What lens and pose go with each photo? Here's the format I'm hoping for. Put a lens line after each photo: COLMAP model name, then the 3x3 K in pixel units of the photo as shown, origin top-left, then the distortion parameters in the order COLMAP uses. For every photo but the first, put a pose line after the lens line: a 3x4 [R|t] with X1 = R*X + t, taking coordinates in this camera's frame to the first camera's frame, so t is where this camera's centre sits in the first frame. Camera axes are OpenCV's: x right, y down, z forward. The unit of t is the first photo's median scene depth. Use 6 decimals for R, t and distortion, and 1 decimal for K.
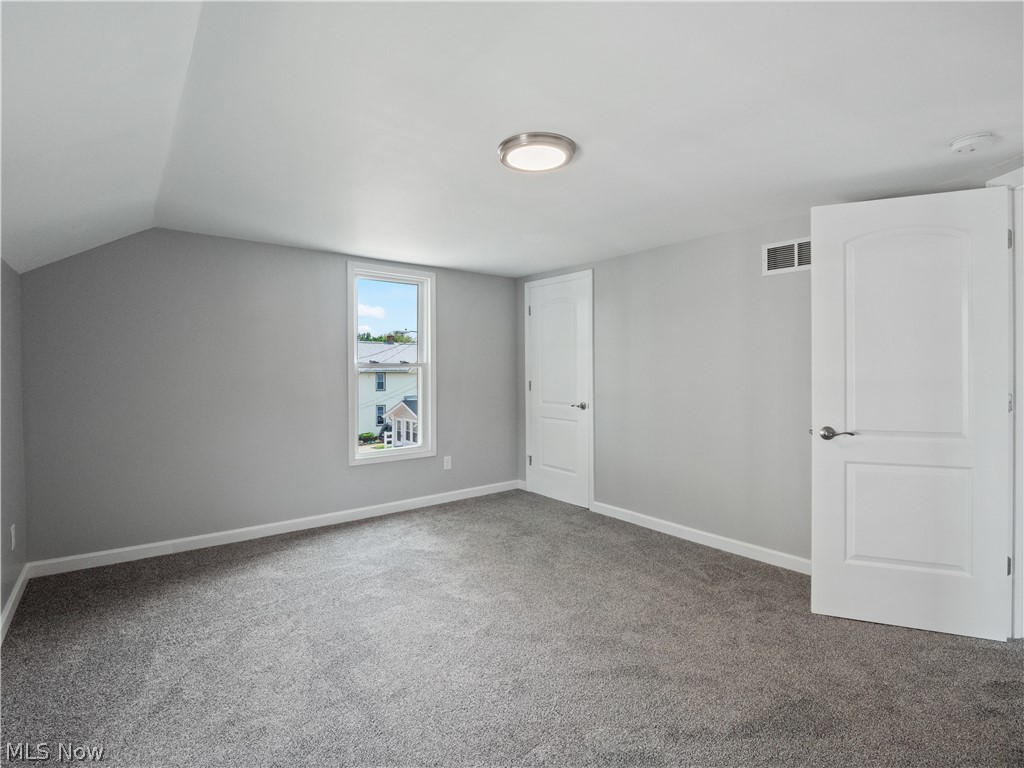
lens RADIAL K [[495.2, 0, 514.5], [0, 495.2, 372.0], [0, 0, 1]] dist [-0.001991, -0.000866]
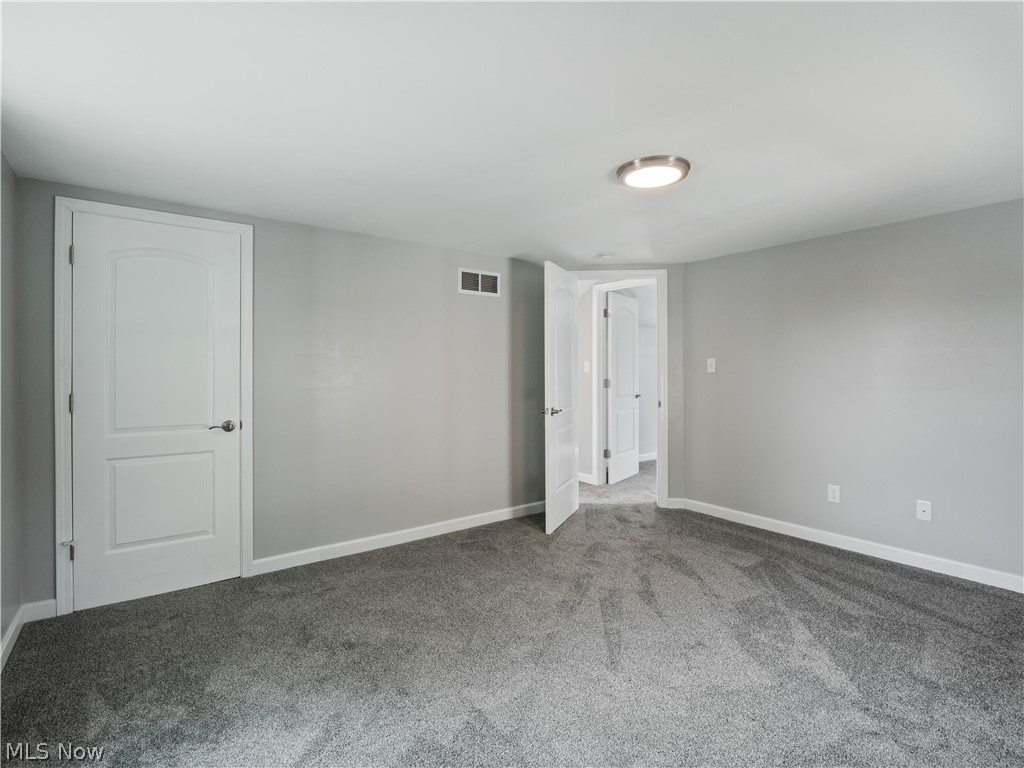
lens RADIAL K [[506.2, 0, 480.2], [0, 506.2, 369.1], [0, 0, 1]] dist [0.000753, -0.000036]
pose [[0.061850, 0.007585, 0.998057, -0.615045], [0.010546, 0.999910, -0.008253, 0.002469], [-0.998030, 0.011035, 0.061765, 0.737847]]
